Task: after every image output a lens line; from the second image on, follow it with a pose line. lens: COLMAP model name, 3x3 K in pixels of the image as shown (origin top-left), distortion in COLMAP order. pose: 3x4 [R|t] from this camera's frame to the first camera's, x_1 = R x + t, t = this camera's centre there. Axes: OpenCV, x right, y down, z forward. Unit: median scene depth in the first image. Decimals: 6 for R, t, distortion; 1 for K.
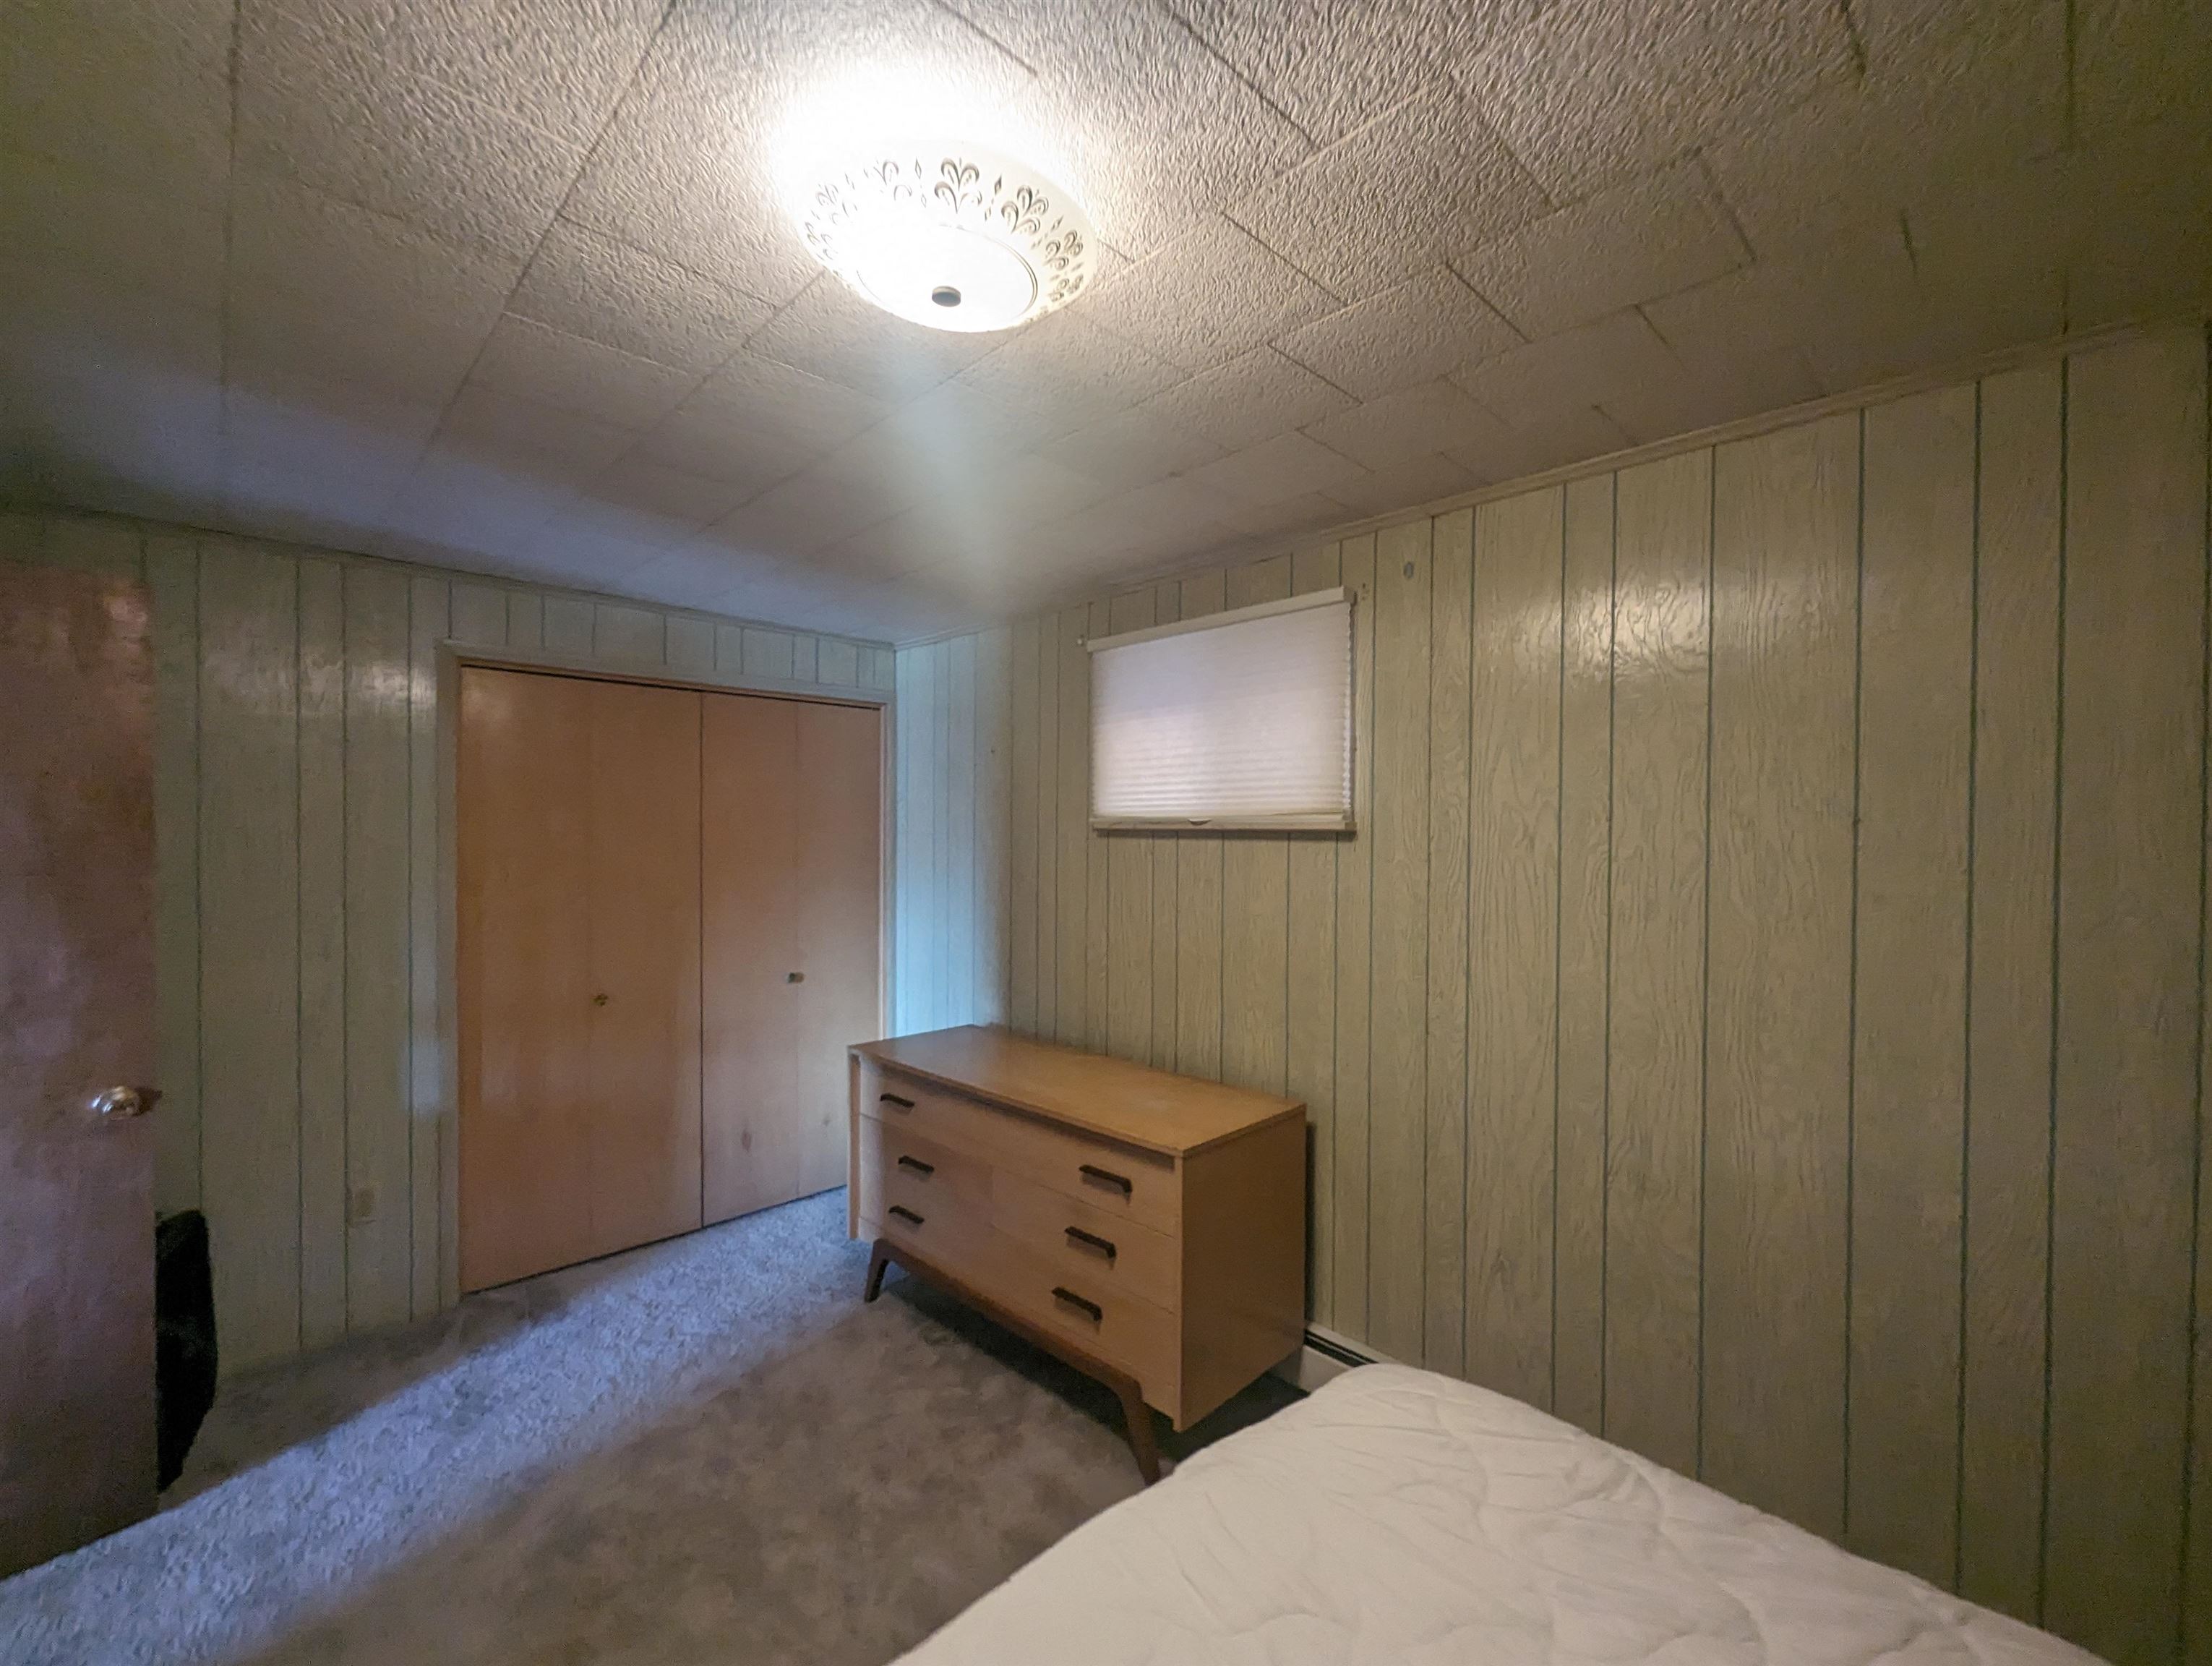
lens RADIAL K [[918.6, 0, 1110.1], [0, 918.6, 845.1], [0, 0, 1]] dist [-0.001674, -0.001253]
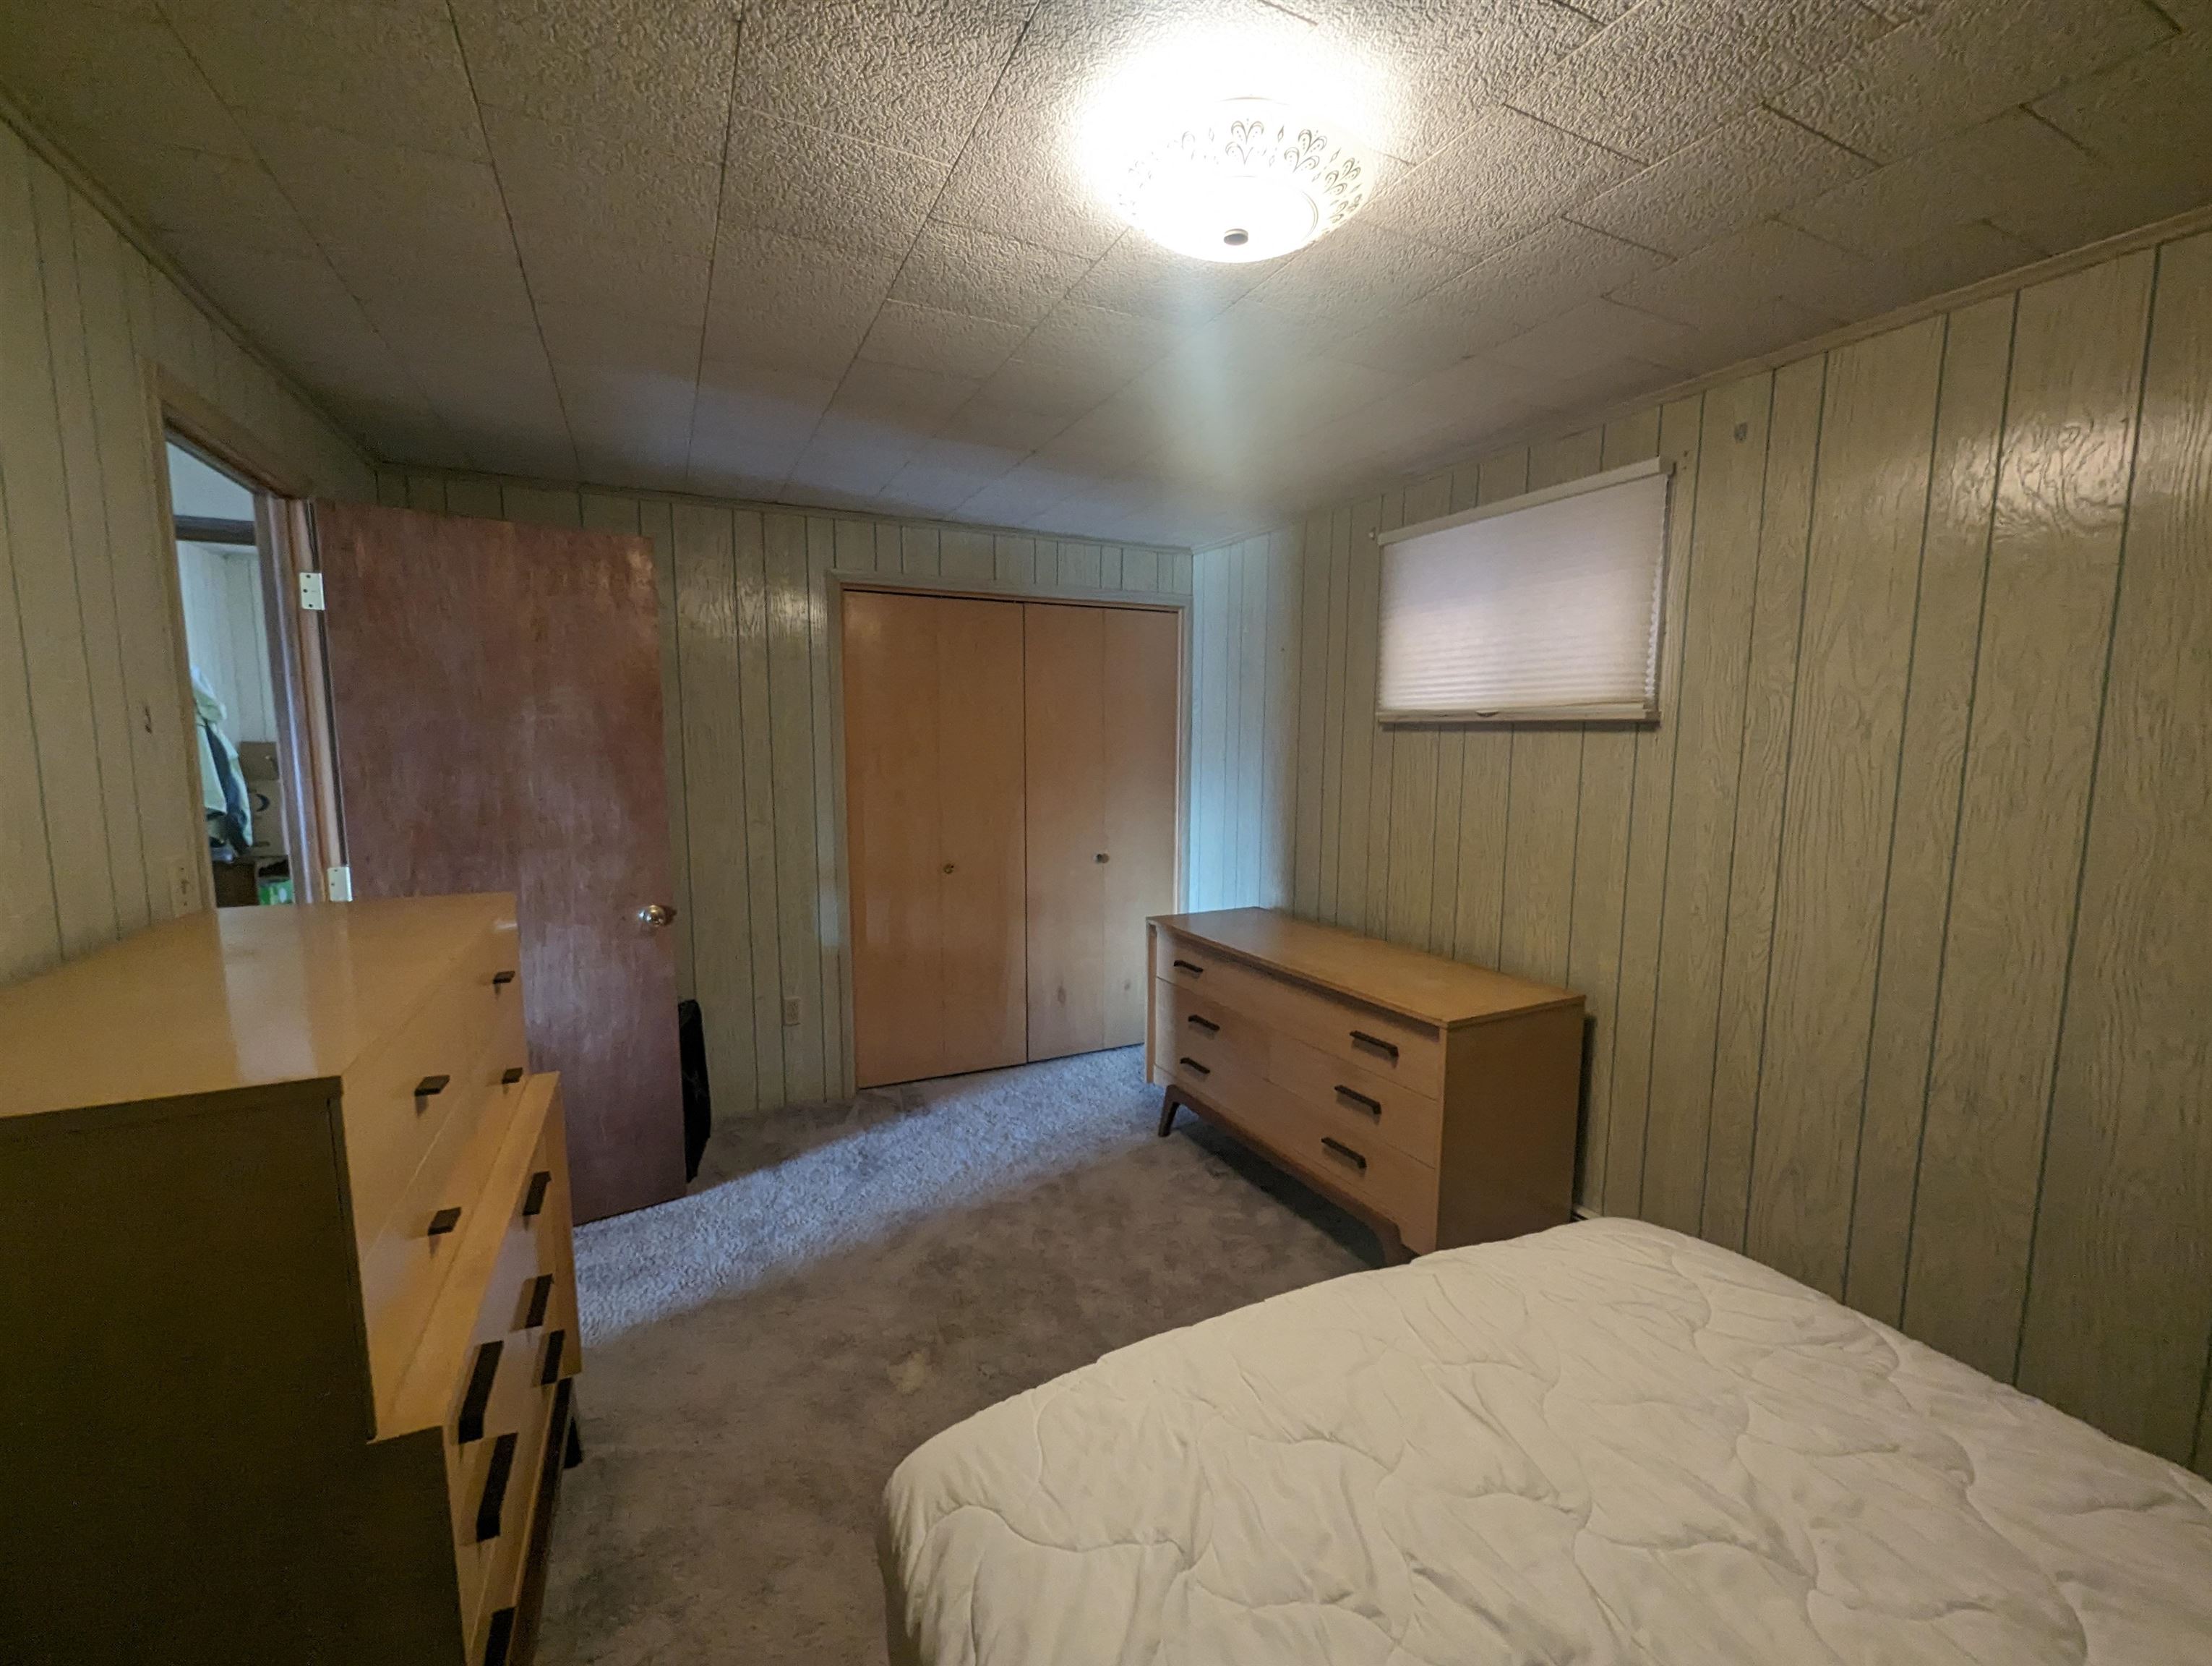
lens RADIAL K [[918.6, 0, 1110.1], [0, 918.6, 845.1], [0, 0, 1]] dist [-0.001674, -0.001253]
pose [[0.949738, 0.036359, -0.310926, 0.029526], [-0.003801, 0.994499, 0.104682, 0.017358], [0.313022, -0.098238, 0.944652, -0.106316]]
